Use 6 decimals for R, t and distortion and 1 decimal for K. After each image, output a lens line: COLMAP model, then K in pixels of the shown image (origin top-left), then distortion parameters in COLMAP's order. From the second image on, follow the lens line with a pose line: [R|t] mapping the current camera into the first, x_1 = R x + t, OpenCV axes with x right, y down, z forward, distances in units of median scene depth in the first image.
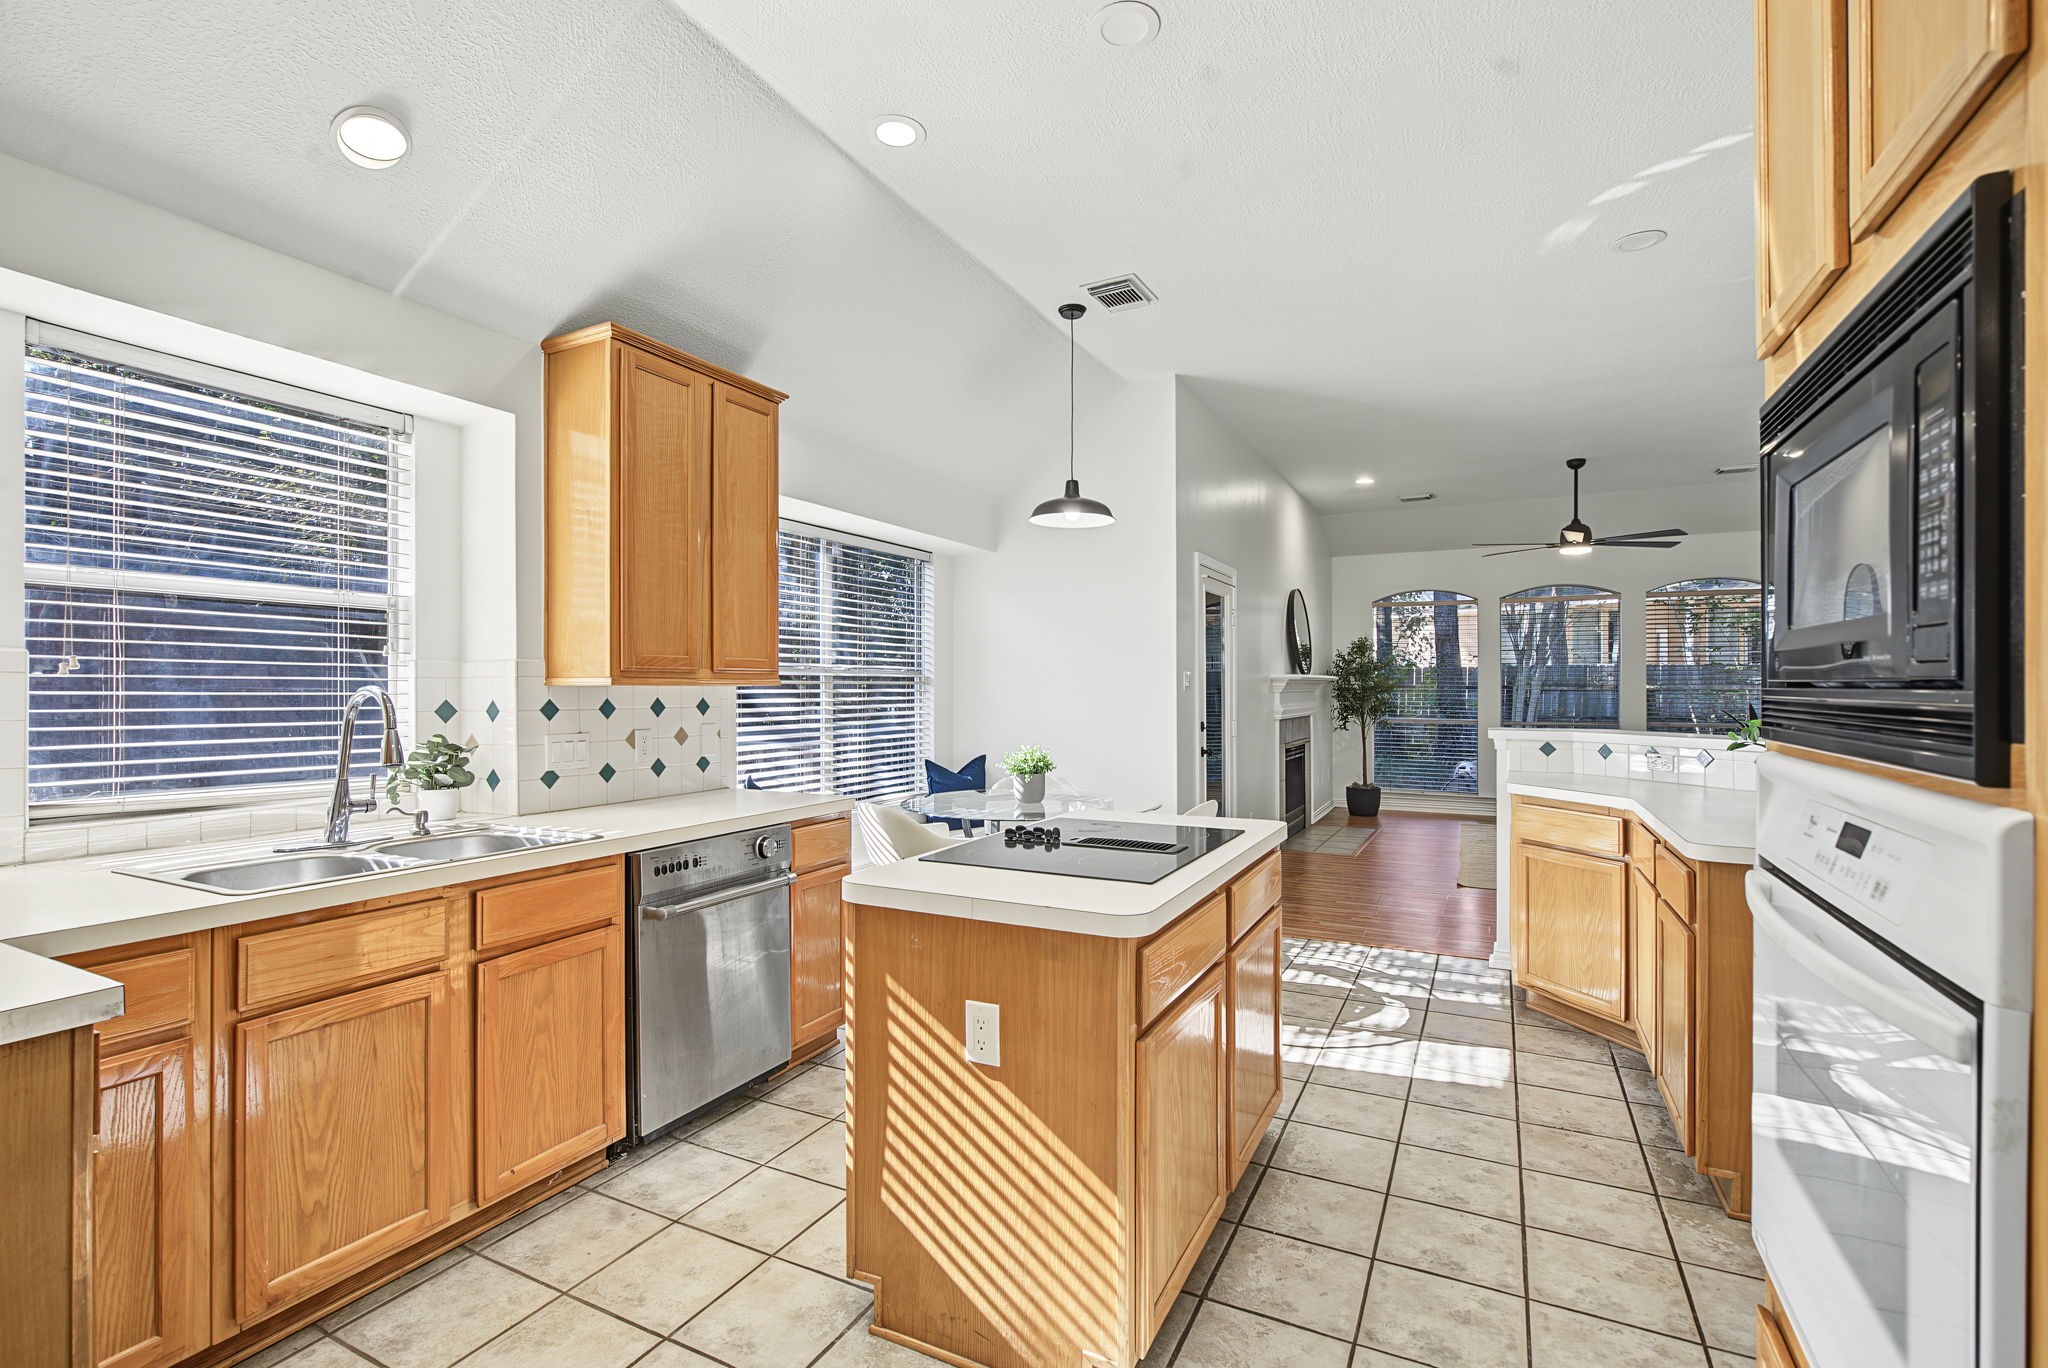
lens RADIAL K [[930.7, 0, 1016.0], [0, 930.7, 686.8], [0, 0, 1]] dist [-0.002324, 0.000934]
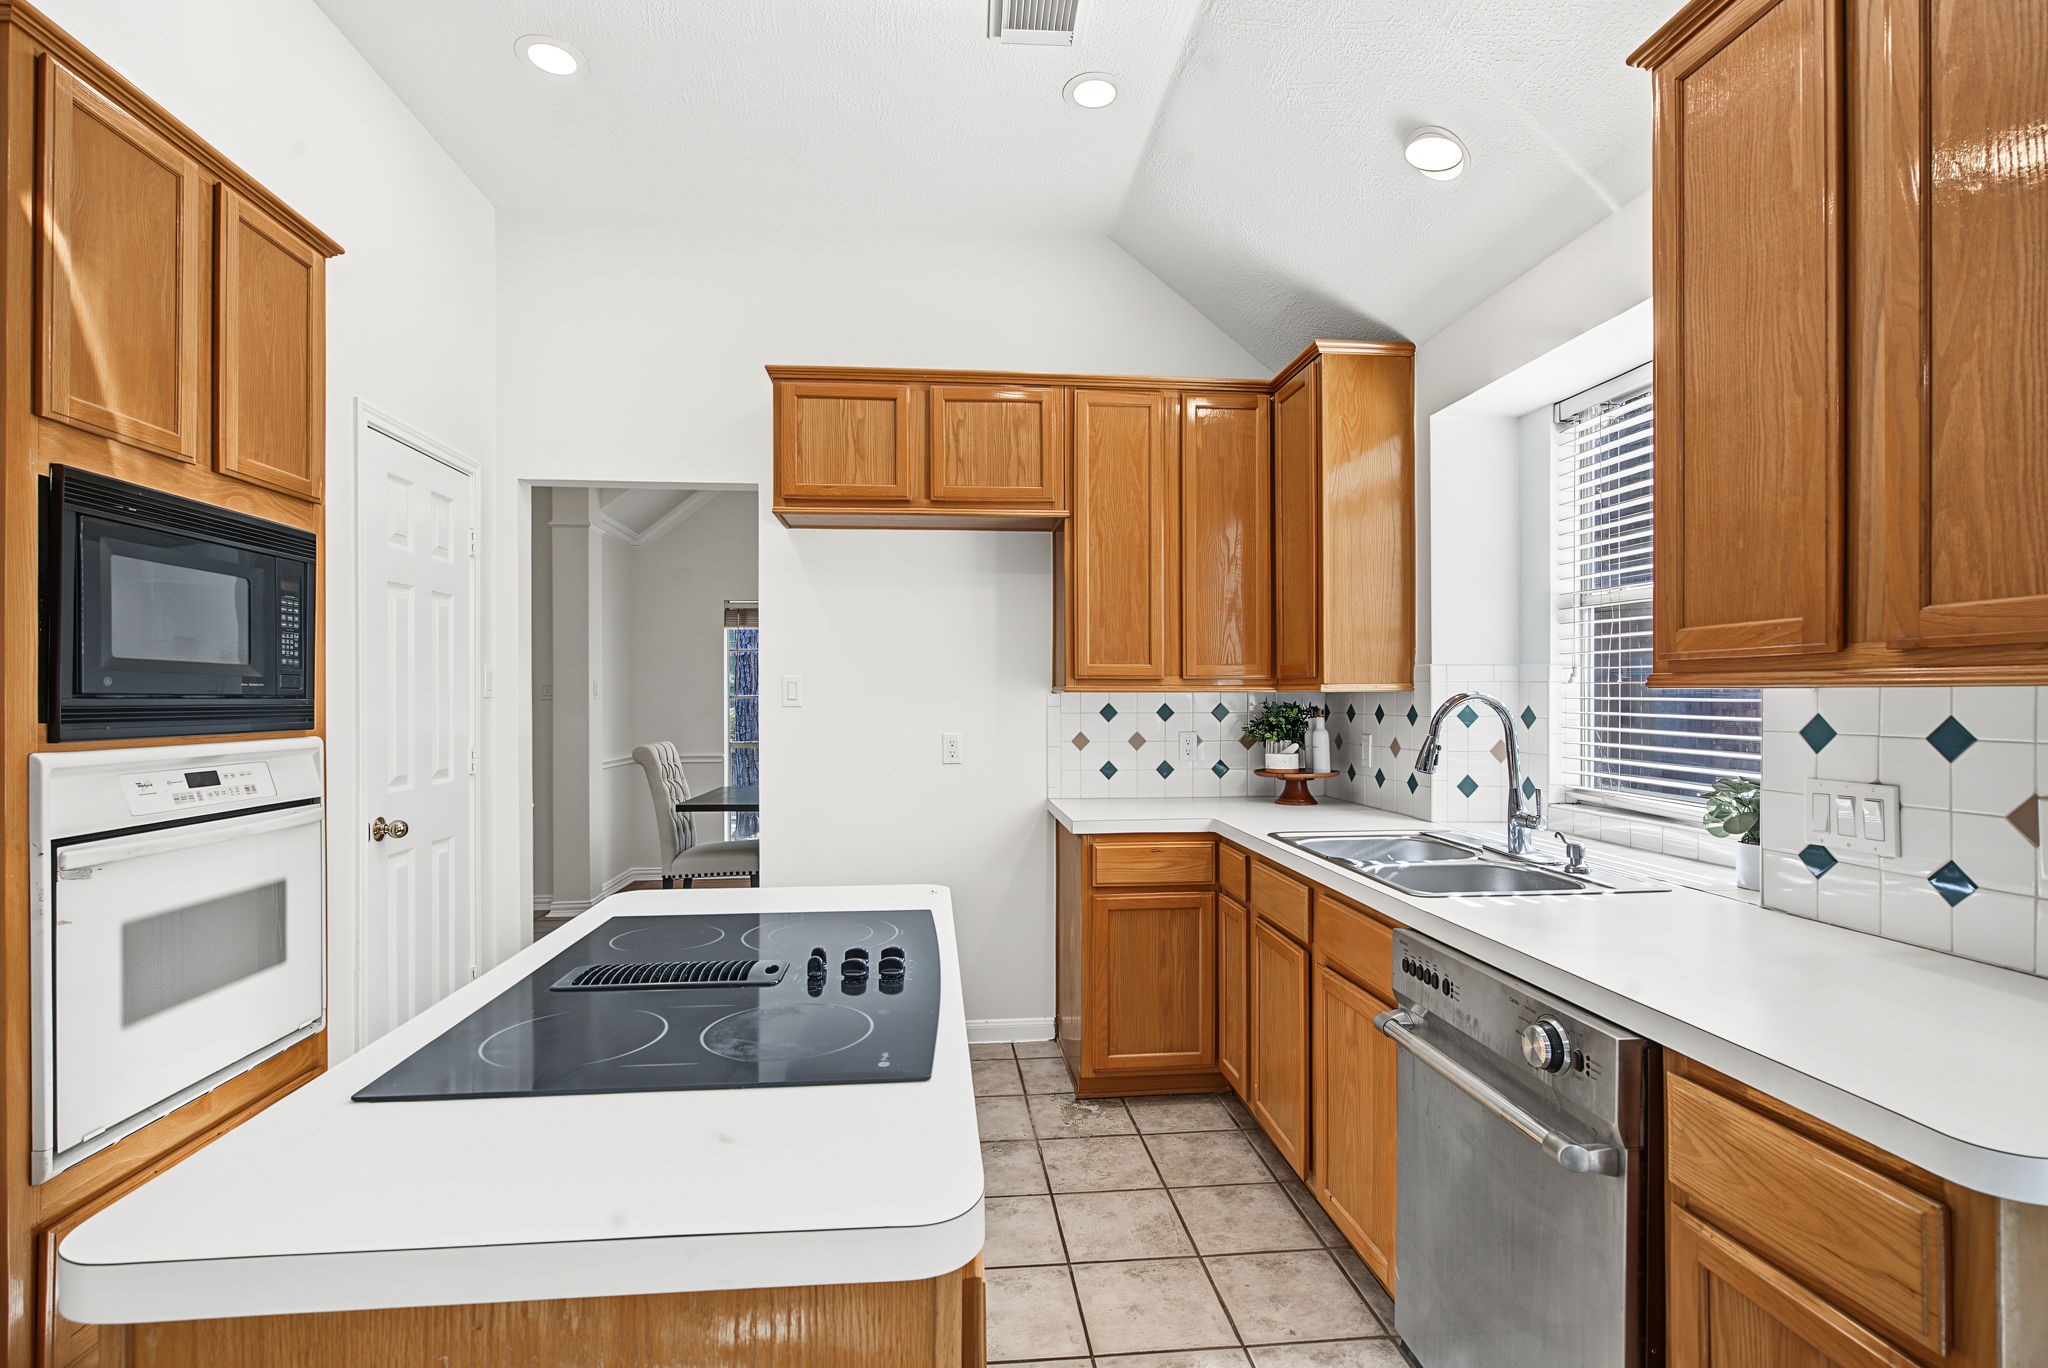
lens RADIAL K [[946.2, 0, 1016.4], [0, 946.2, 688.3], [0, 0, 1]] dist [-0.002561, 0.000882]
pose [[-0.844286, -0.000091, -0.535893, 0.193454], [0.006491, 0.999925, -0.010395, 0.001343], [0.535854, -0.012255, -0.844222, 1.247829]]
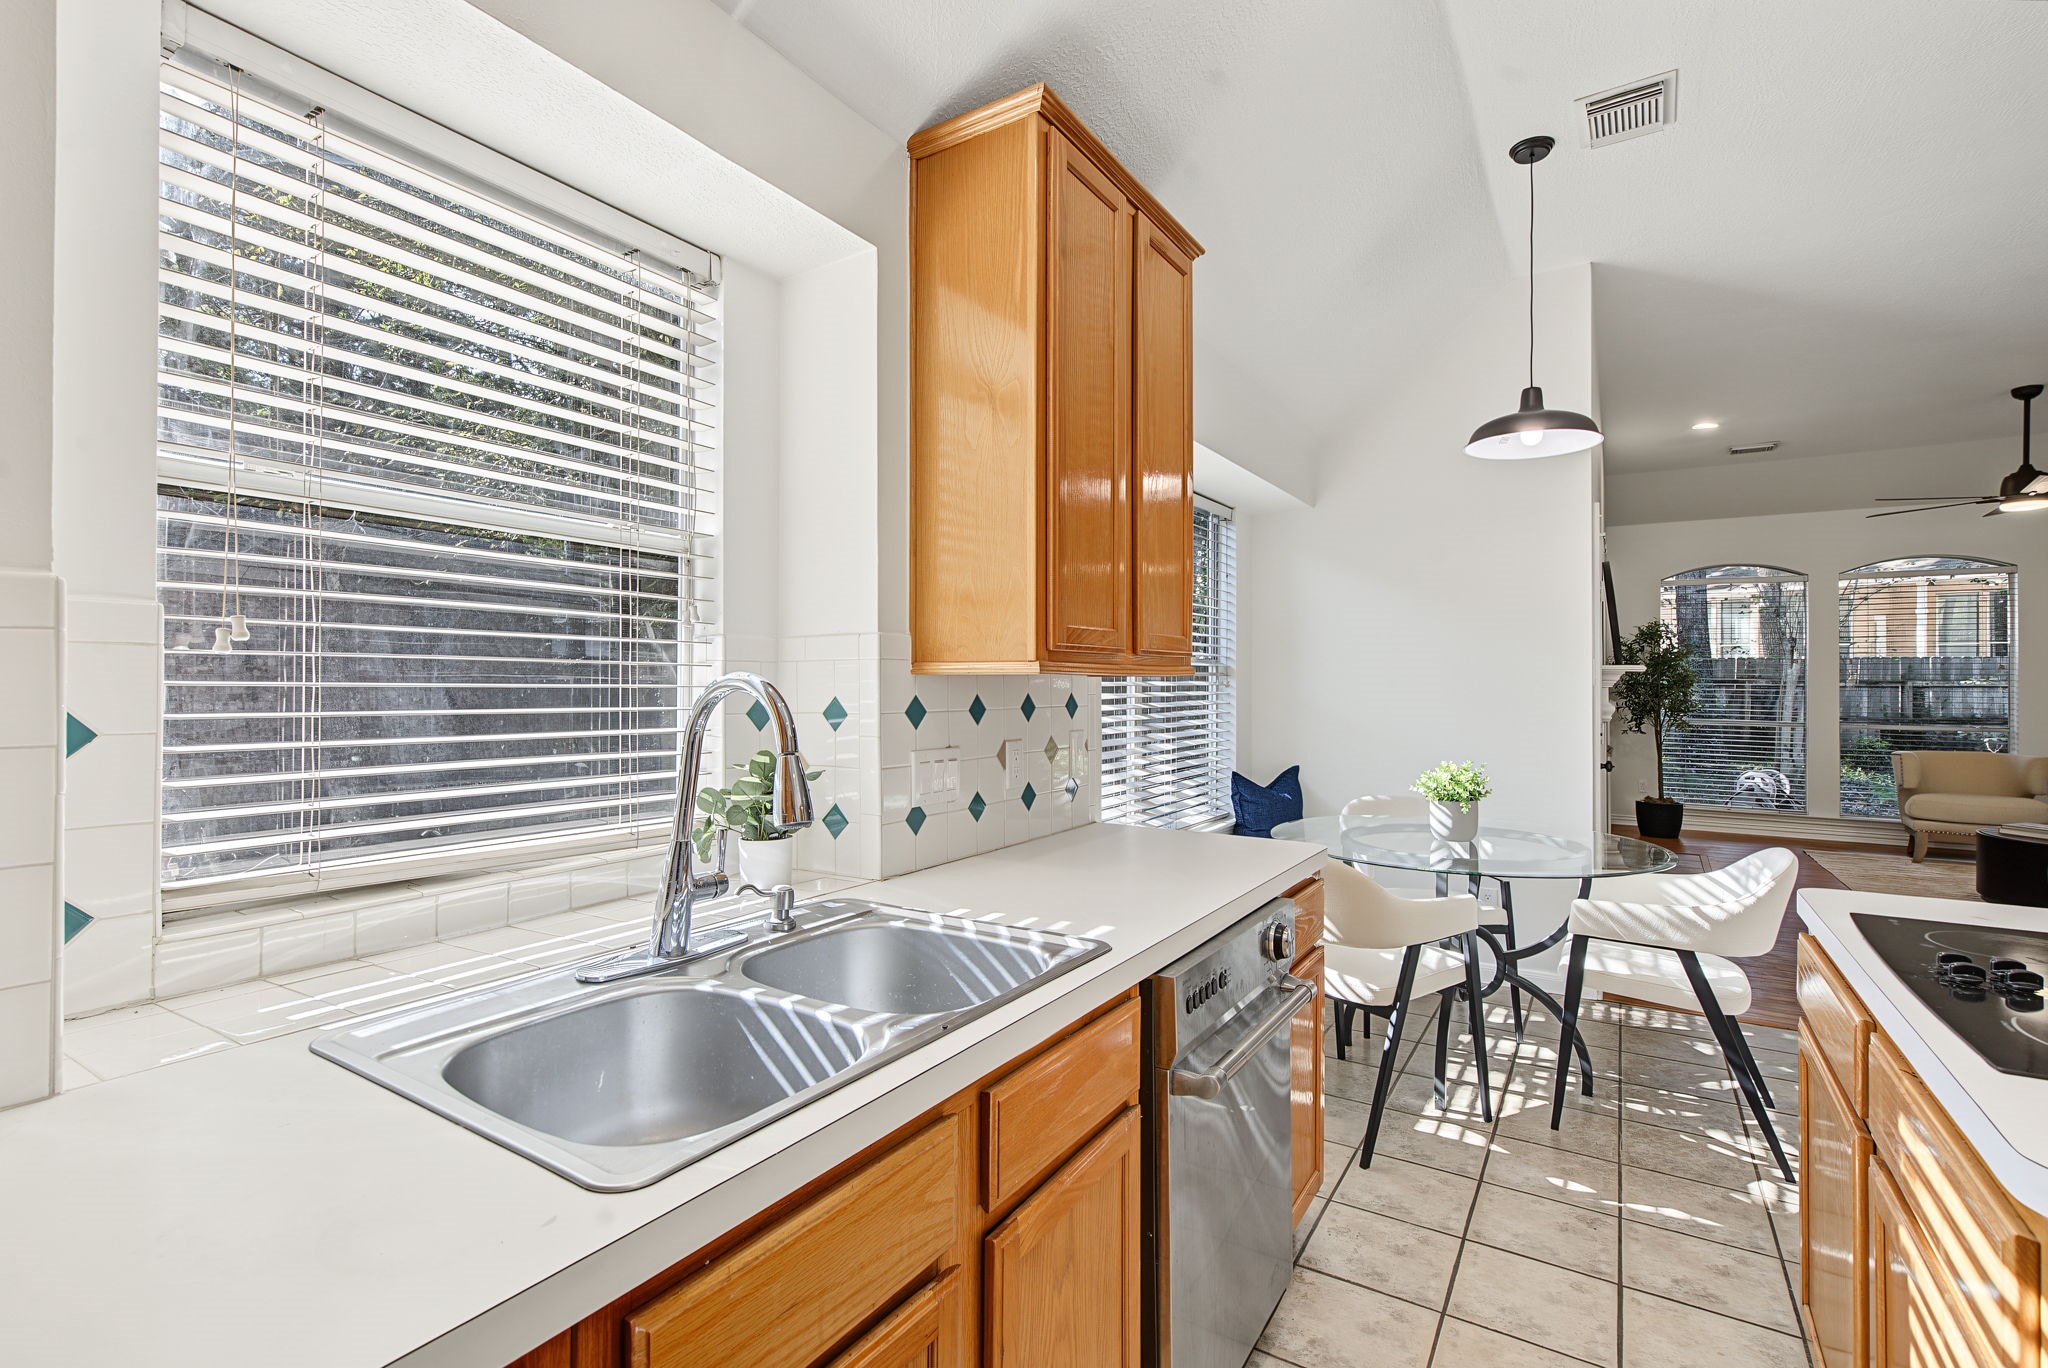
lens RADIAL K [[941.8, 0, 1017.1], [0, 941.8, 672.2], [0, 0, 1]] dist [-0.000146, 0.001133]
pose [[0.995936, 0.004716, -0.089941, -0.384496], [-0.005241, 0.999971, -0.005600, 0.000558], [0.089912, 0.006049, 0.995931, 0.369393]]
